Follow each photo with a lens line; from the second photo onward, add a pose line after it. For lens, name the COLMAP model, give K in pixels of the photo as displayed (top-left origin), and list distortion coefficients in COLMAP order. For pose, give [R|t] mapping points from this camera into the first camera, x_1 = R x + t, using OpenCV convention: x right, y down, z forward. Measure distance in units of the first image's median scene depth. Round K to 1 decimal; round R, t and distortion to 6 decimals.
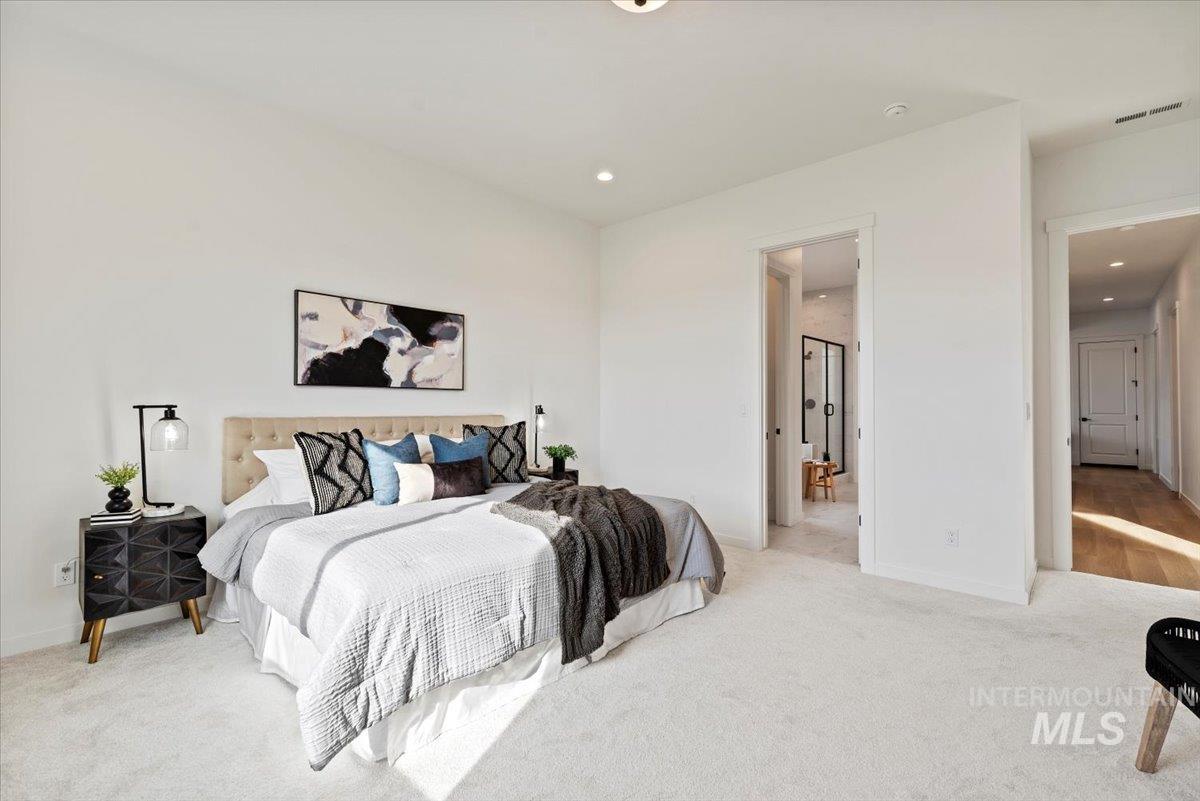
lens RADIAL K [[525.1, 0, 611.3], [0, 525.1, 405.8], [0, 0, 1]] dist [-0.000769, -0.000162]
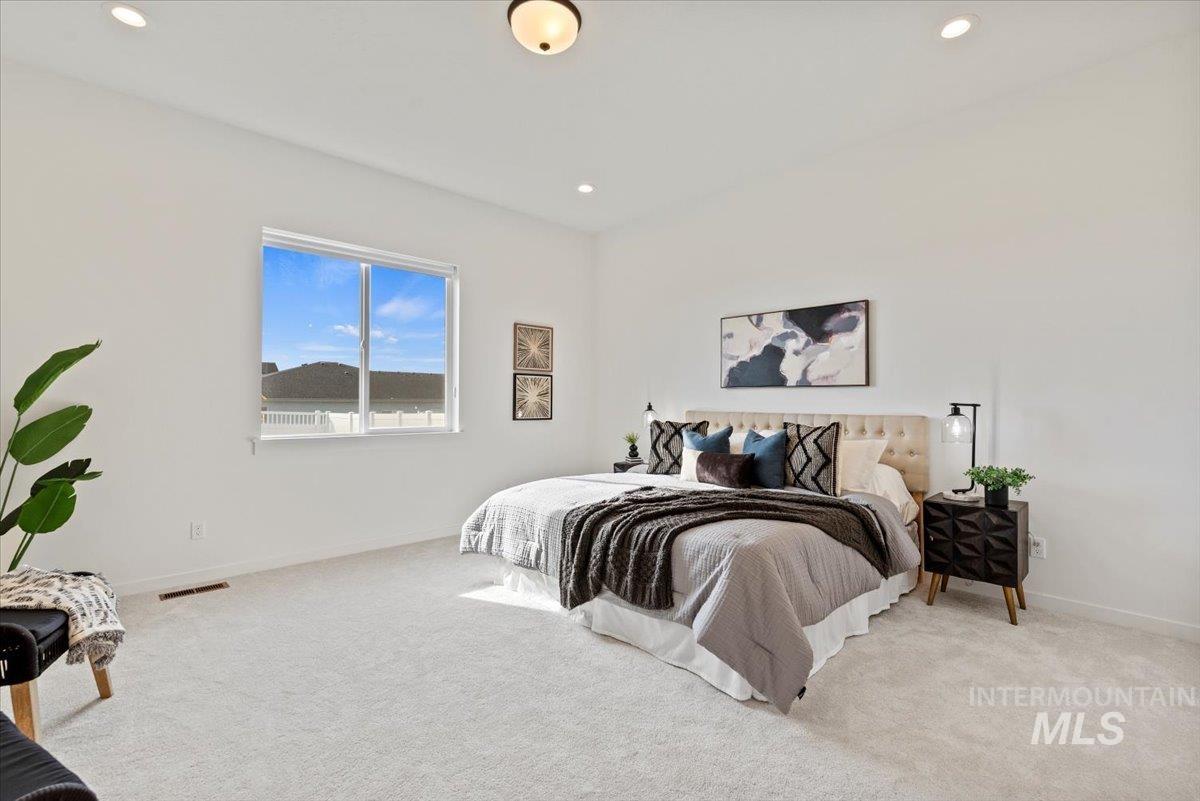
lens RADIAL K [[525.1, 0, 611.3], [0, 525.1, 405.8], [0, 0, 1]] dist [-0.000769, -0.000162]
pose [[-0.063414, 0.006691, -0.997965, 0.694248], [-0.002462, 0.999973, 0.006861, -0.001575], [0.997984, 0.002892, -0.063396, 0.708624]]
